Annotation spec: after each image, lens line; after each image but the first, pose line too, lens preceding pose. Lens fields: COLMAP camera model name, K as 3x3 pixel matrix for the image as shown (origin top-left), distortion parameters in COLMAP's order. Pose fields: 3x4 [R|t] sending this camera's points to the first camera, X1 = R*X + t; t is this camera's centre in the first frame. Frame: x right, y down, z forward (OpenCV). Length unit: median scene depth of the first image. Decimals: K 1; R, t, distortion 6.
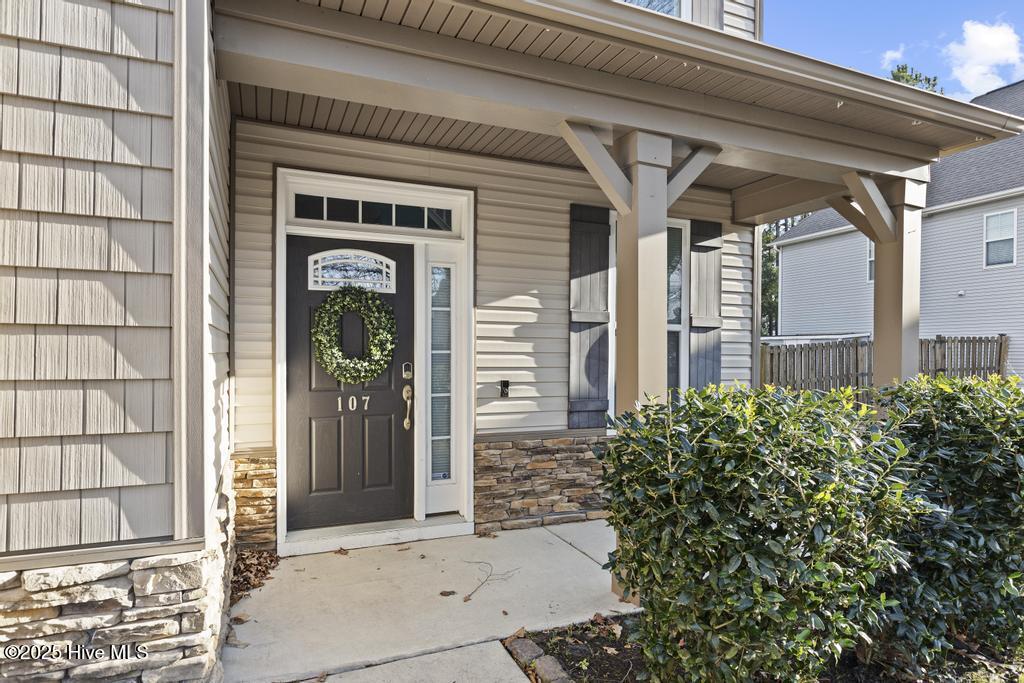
lens RADIAL K [[581.9, 0, 509.6], [0, 581.9, 359.5], [0, 0, 1]] dist [-0.006471, 0.000591]
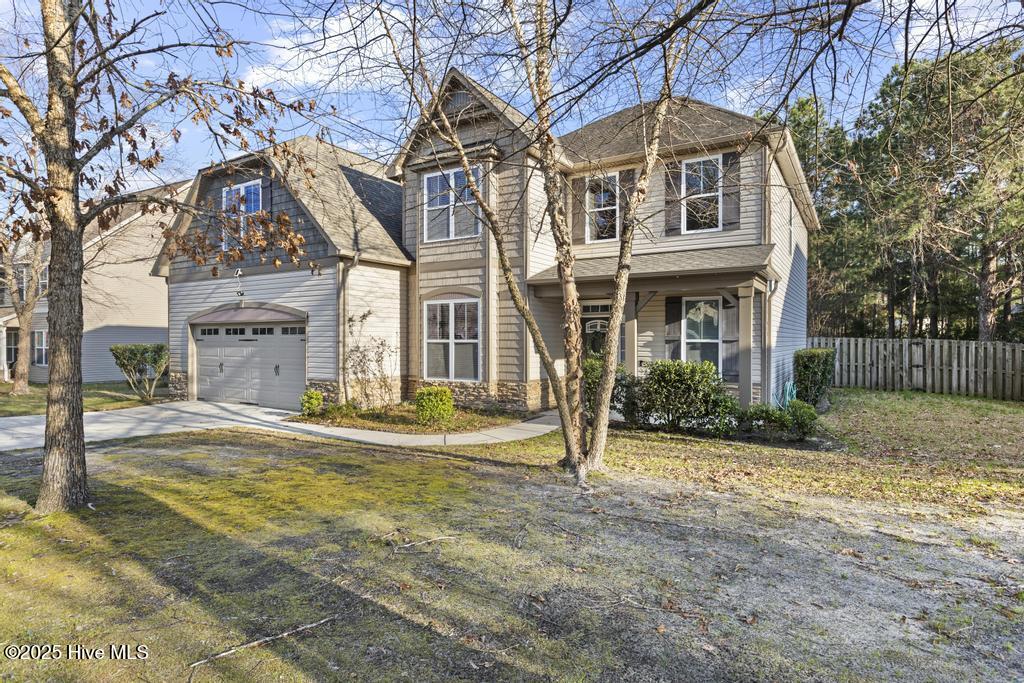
lens RADIAL K [[561.2, 0, 504.4], [0, 561.2, 339.8], [0, 0, 1]] dist [-0.004831, 0.000204]
pose [[0.559984, -0.005791, -0.828483, 2.076993], [-0.006382, 0.999916, -0.011303, -0.035469], [0.828479, 0.011617, 0.559900, -1.236240]]
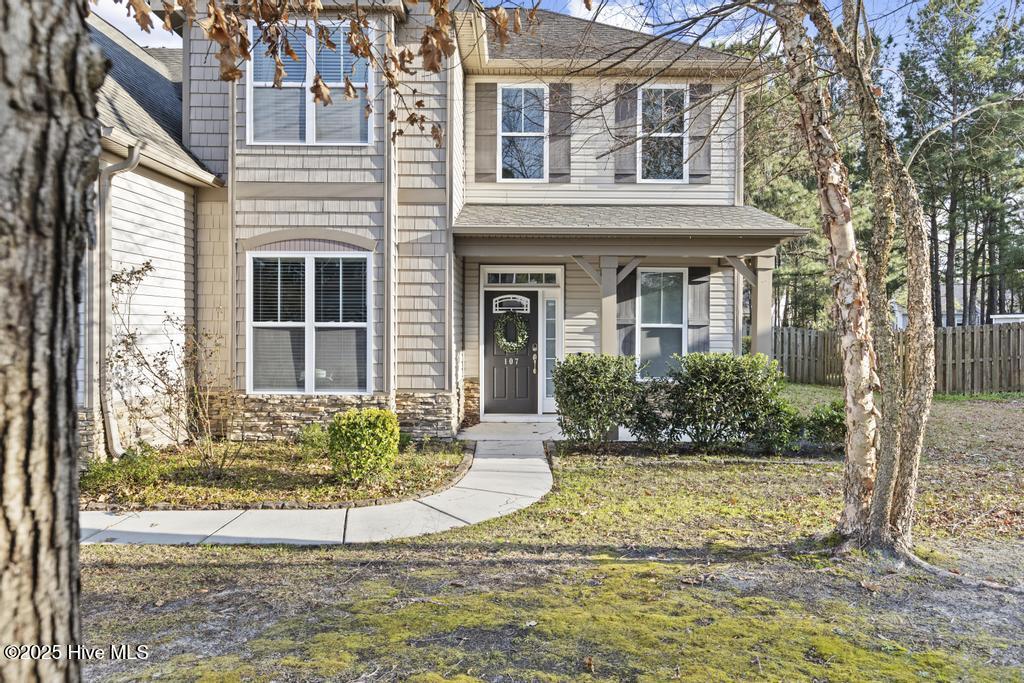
lens RADIAL K [[666.9, 0, 516.0], [0, 666.9, 331.8], [0, 0, 1]] dist [0.002965, -0.001153]
pose [[0.919169, 0.001903, -0.393858, 0.780567], [-0.003443, 0.999989, -0.003203, -0.033490], [0.393848, 0.004300, 0.919166, -1.409261]]
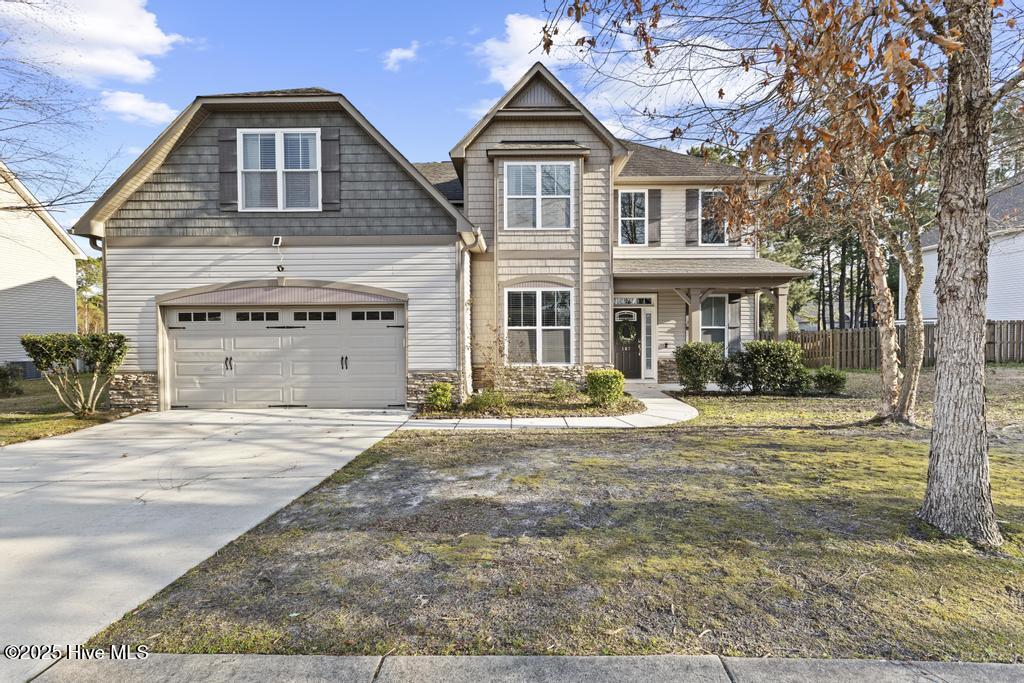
lens RADIAL K [[465.4, 0, 512.0], [0, 465.4, 341.8], [0, 0, 1]] dist [-0.004112, 0.000134]
pose [[0.915859, -0.004300, -0.401477, 0.299179], [0.006820, 0.999965, 0.004848, 0.005082], [0.401442, -0.007178, 0.915856, -2.243247]]
